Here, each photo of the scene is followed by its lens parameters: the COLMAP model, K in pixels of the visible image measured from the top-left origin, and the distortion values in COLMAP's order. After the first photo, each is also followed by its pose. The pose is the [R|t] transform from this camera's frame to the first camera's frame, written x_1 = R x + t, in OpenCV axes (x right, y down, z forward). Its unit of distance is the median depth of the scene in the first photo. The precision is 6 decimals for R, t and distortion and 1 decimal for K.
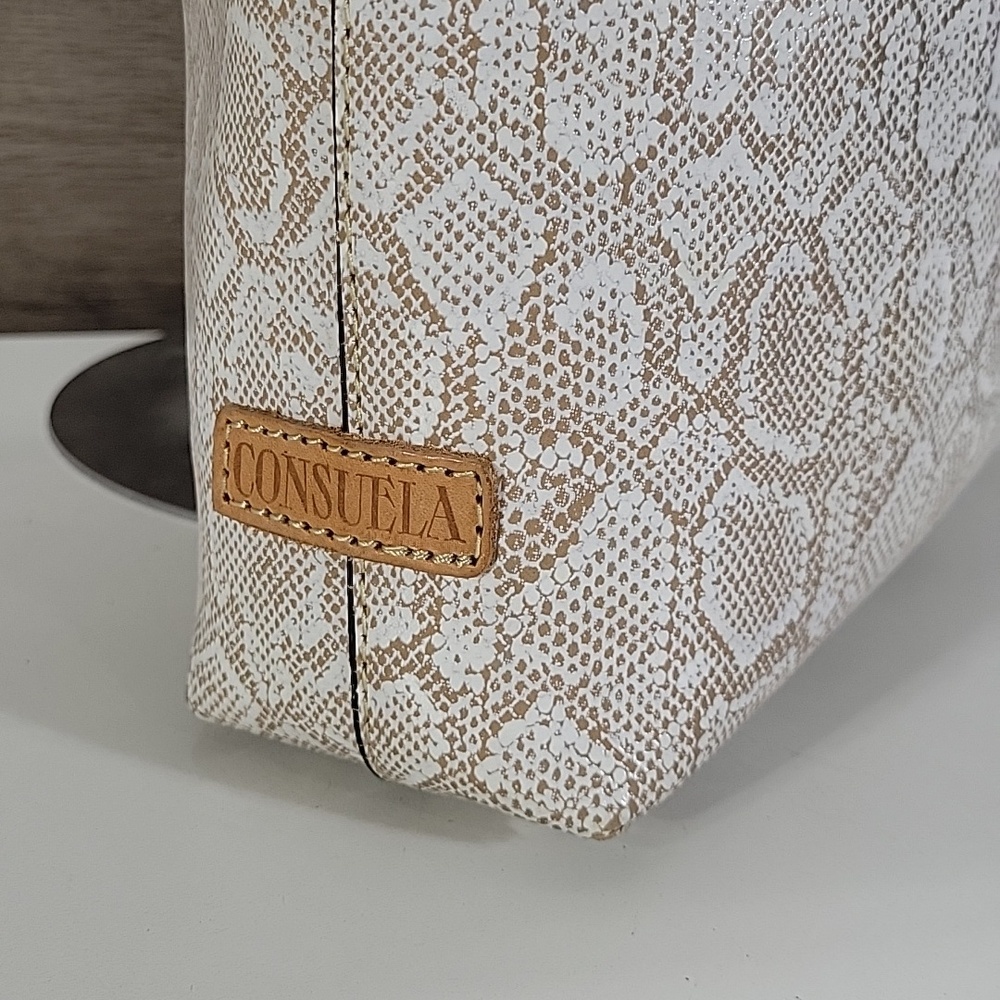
lens RADIAL K [[1734.7, 0, 522.8], [0, 1734.7, 497.4], [0, 0, 1]] dist [-0.006723, 0.014783]
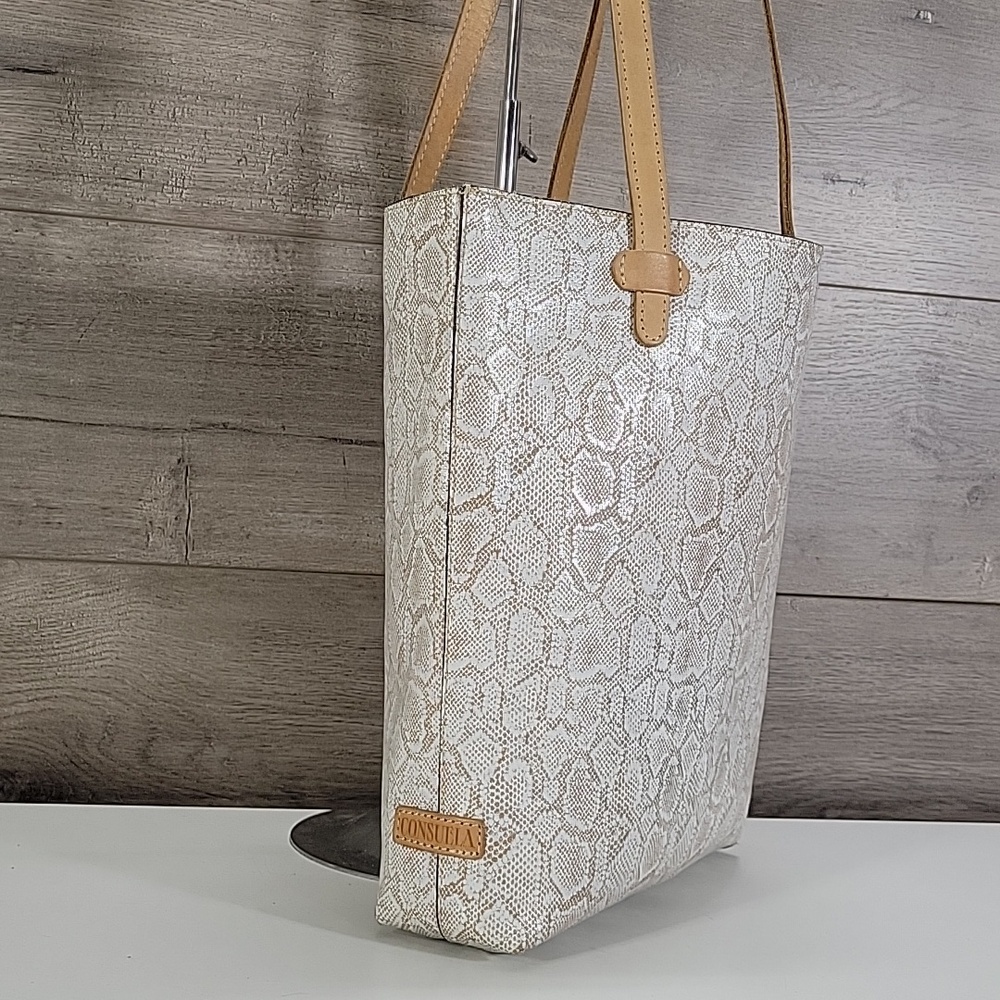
lens RADIAL K [[1282.8, 0, 447.1], [0, 1282.8, 518.1], [0, 0, 1]] dist [0.006060, -0.043471]
pose [[0.997086, 0.019961, -0.073631, 0.076506], [-0.044337, 0.937051, -0.346367, 0.272847], [0.062082, 0.348623, 0.935205, -1.404365]]
